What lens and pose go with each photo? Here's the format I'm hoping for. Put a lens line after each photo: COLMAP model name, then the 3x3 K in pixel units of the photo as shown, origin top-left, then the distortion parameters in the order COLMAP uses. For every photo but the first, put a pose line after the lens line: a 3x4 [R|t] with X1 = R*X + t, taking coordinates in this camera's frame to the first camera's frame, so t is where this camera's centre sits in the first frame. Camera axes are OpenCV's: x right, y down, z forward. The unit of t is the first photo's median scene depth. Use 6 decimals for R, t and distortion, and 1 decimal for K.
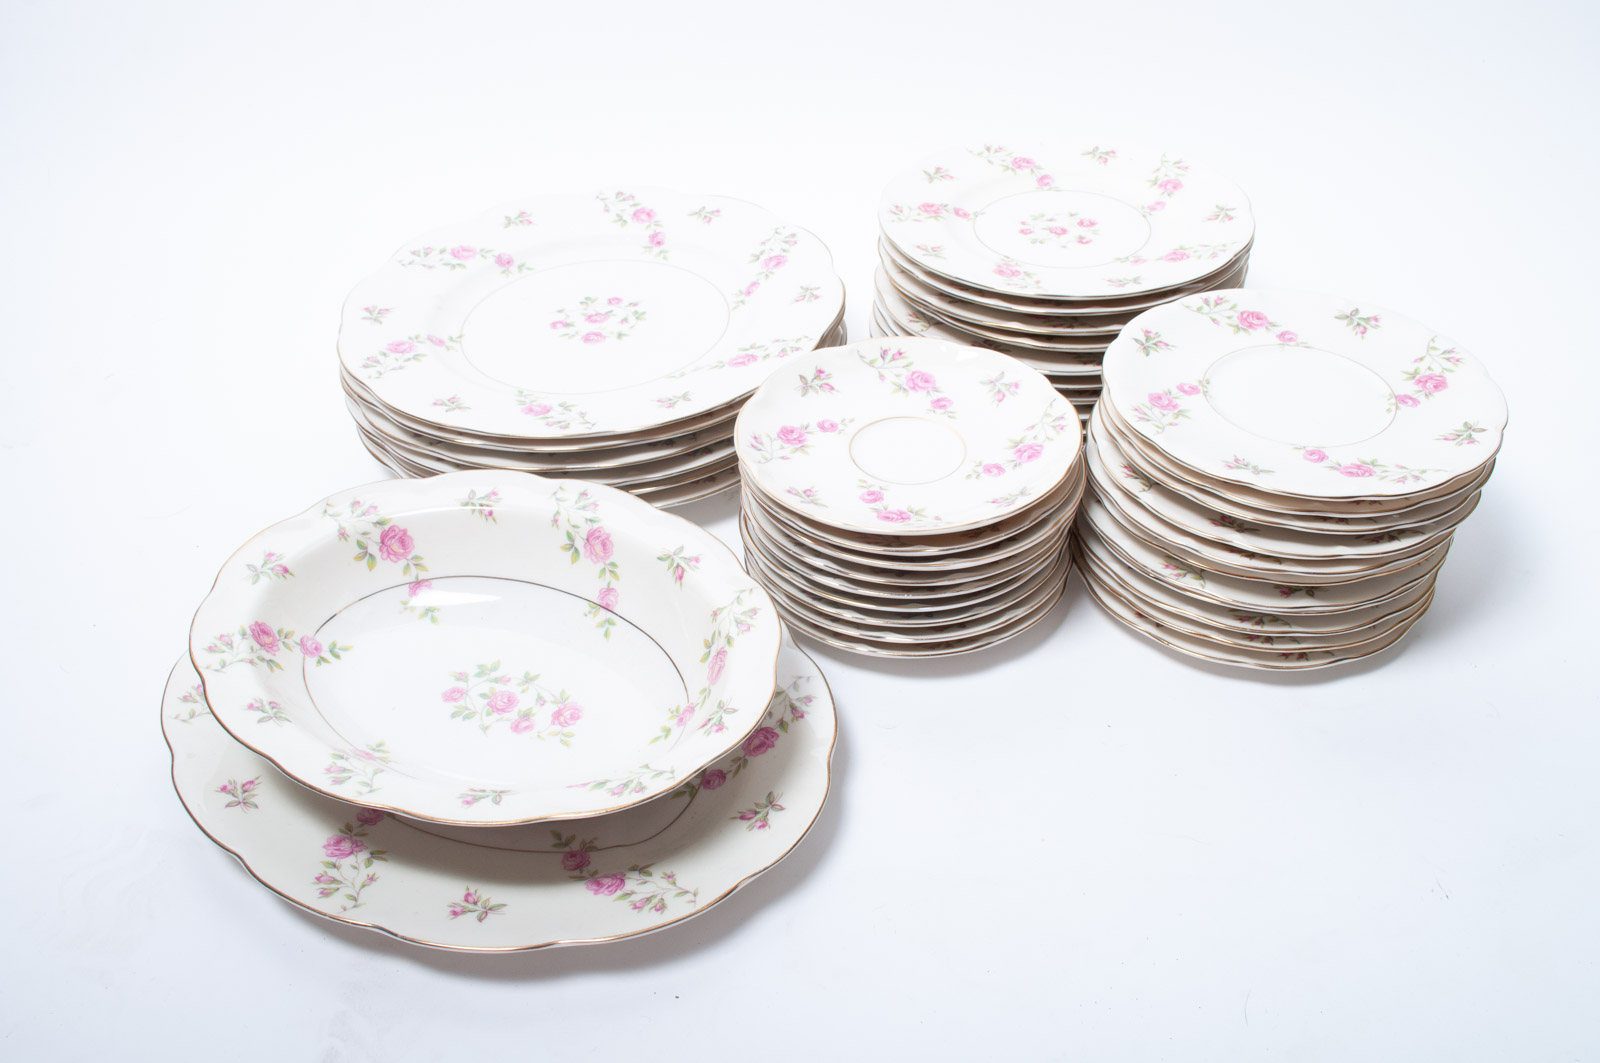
lens RADIAL K [[1493.0, 0, 800.0], [0, 1493.0, 531.5], [0, 0, 1]] dist [-0.075191, -0.004635]
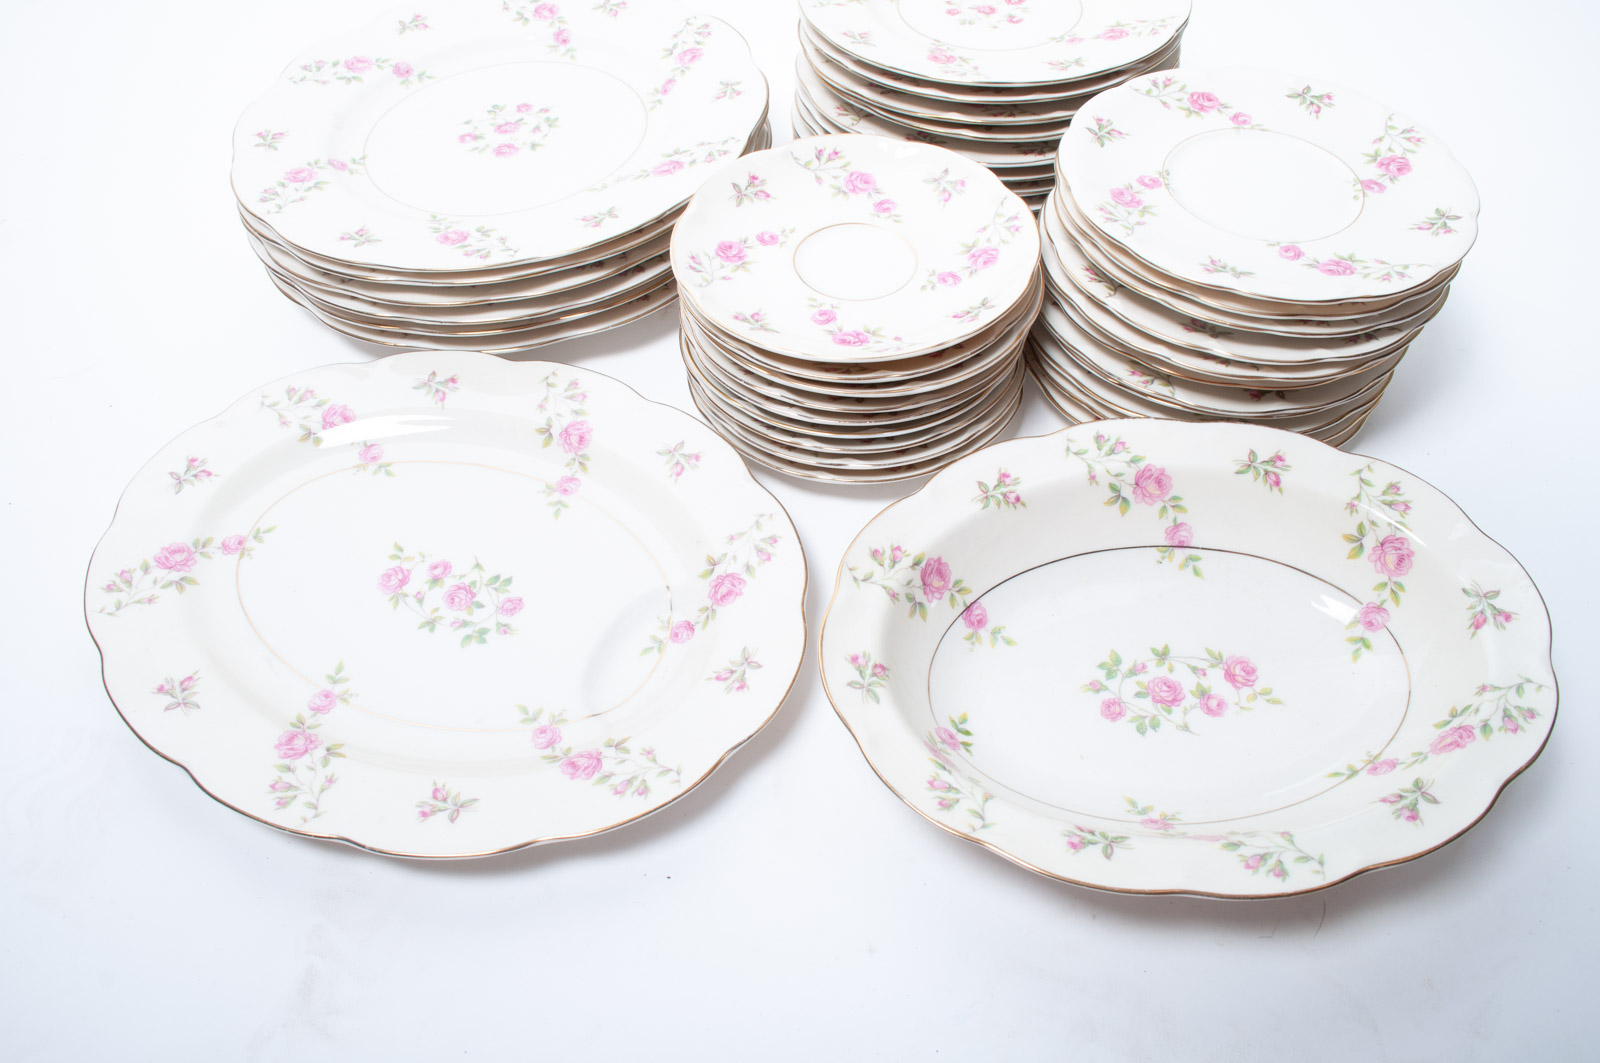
lens RADIAL K [[1259.3, 0, 800.0], [0, 1259.3, 531.5], [0, 0, 1]] dist [-0.089169, 0.006125]
pose [[0.994794, -0.073603, 0.070481, -0.030948], [0.058006, 0.977622, 0.202214, -0.049762], [-0.083787, -0.197073, 0.976802, 0.196281]]
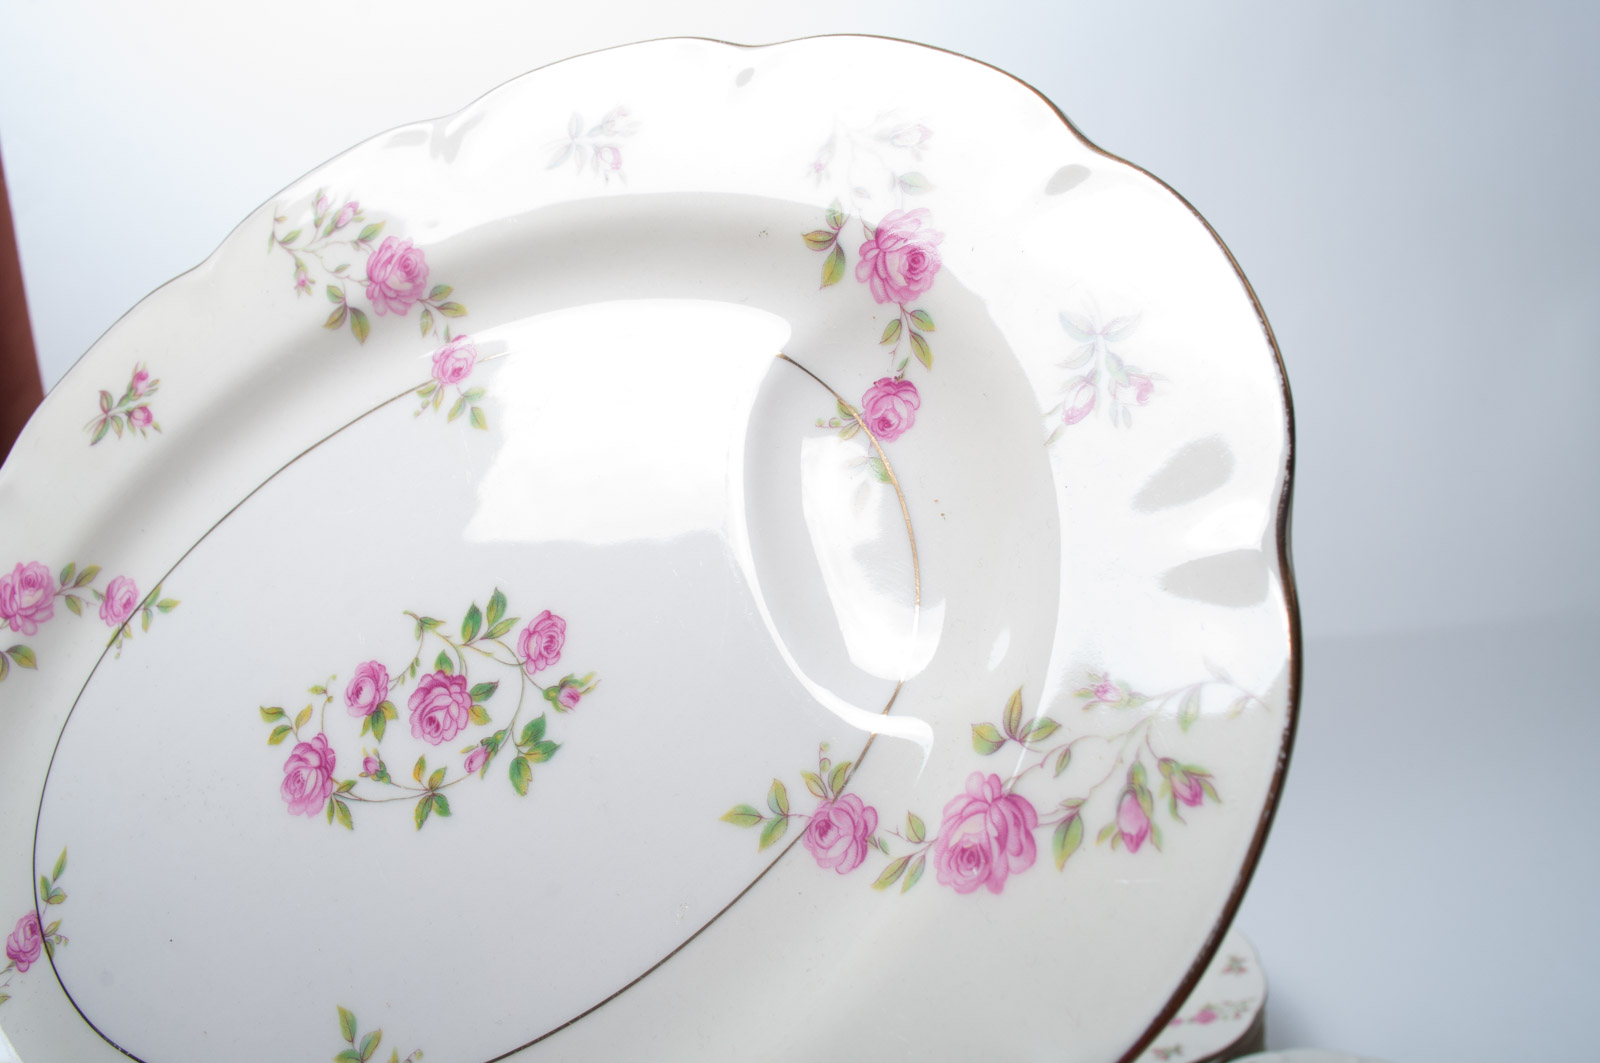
lens RADIAL K [[1259.3, 0, 800.0], [0, 1259.3, 531.5], [0, 0, 1]] dist [-0.089169, 0.006125]
pose [[0.682733, -0.730616, 0.008680, -0.090338], [0.687208, 0.646115, 0.332085, 0.055276], [-0.248235, -0.220761, 0.943210, 0.618084]]
